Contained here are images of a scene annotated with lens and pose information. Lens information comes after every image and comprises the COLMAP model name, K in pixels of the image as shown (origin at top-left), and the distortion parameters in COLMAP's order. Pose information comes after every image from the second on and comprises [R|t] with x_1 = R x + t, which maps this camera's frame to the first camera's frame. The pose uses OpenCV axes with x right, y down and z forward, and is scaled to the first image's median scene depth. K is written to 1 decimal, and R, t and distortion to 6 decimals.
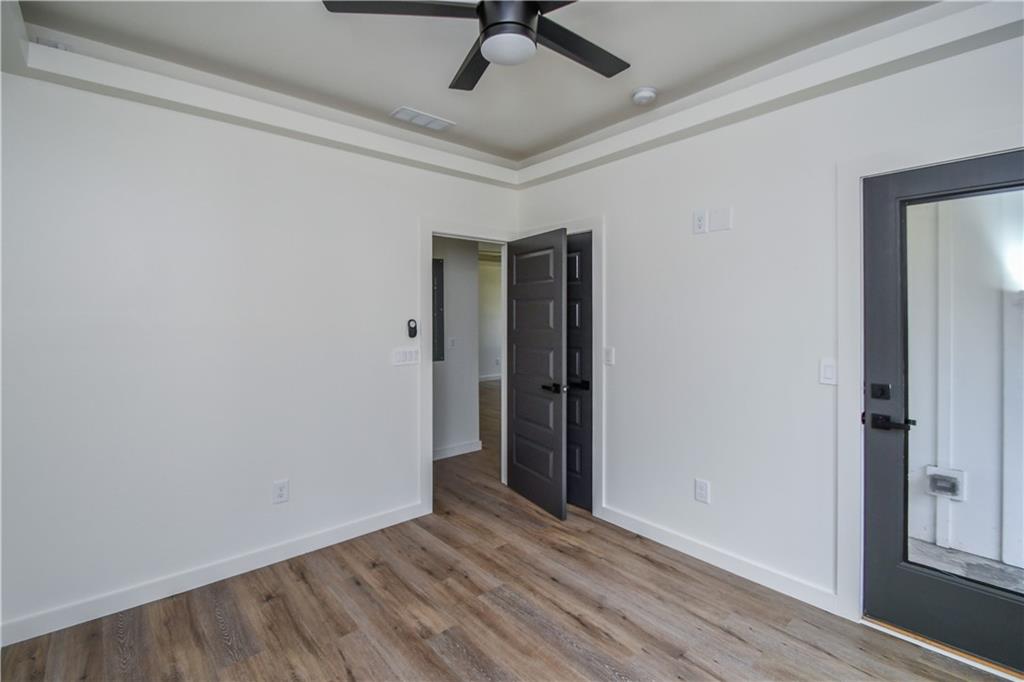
lens RADIAL K [[471.5, 0, 522.6], [0, 471.5, 322.6], [0, 0, 1]] dist [0.005443, -0.000780]
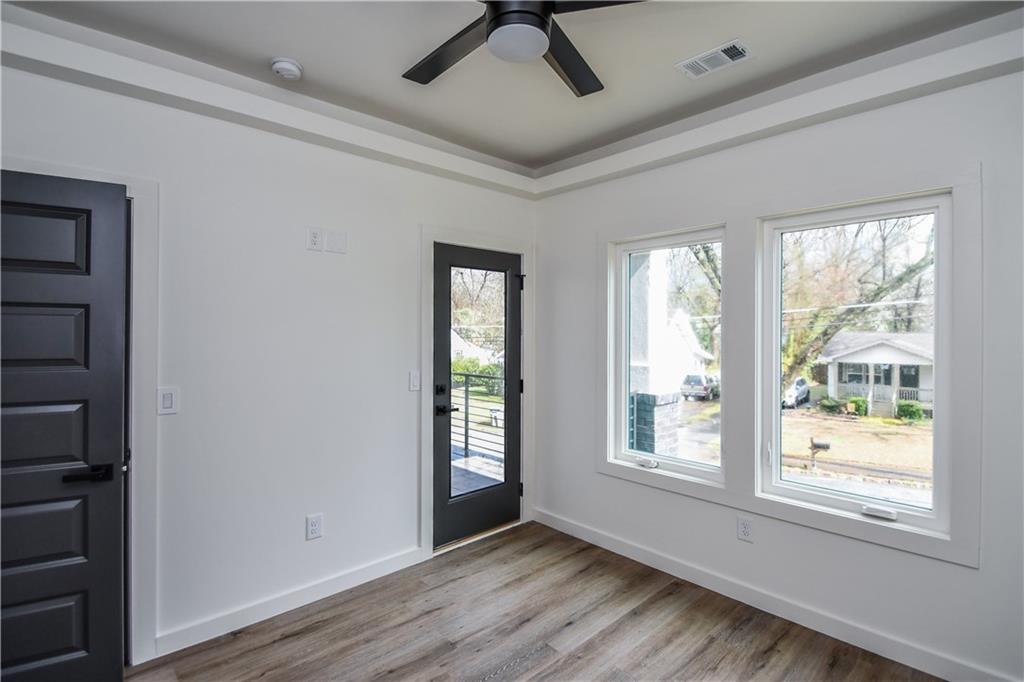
lens RADIAL K [[471.5, 0, 512.9], [0, 471.5, 339.8], [0, 0, 1]] dist [0.005443, -0.000780]
pose [[-0.012090, 0.000381, 0.999927, -0.564737], [0.011467, 0.999934, -0.000242, -0.005300], [-0.999861, 0.011463, -0.012094, 0.630028]]
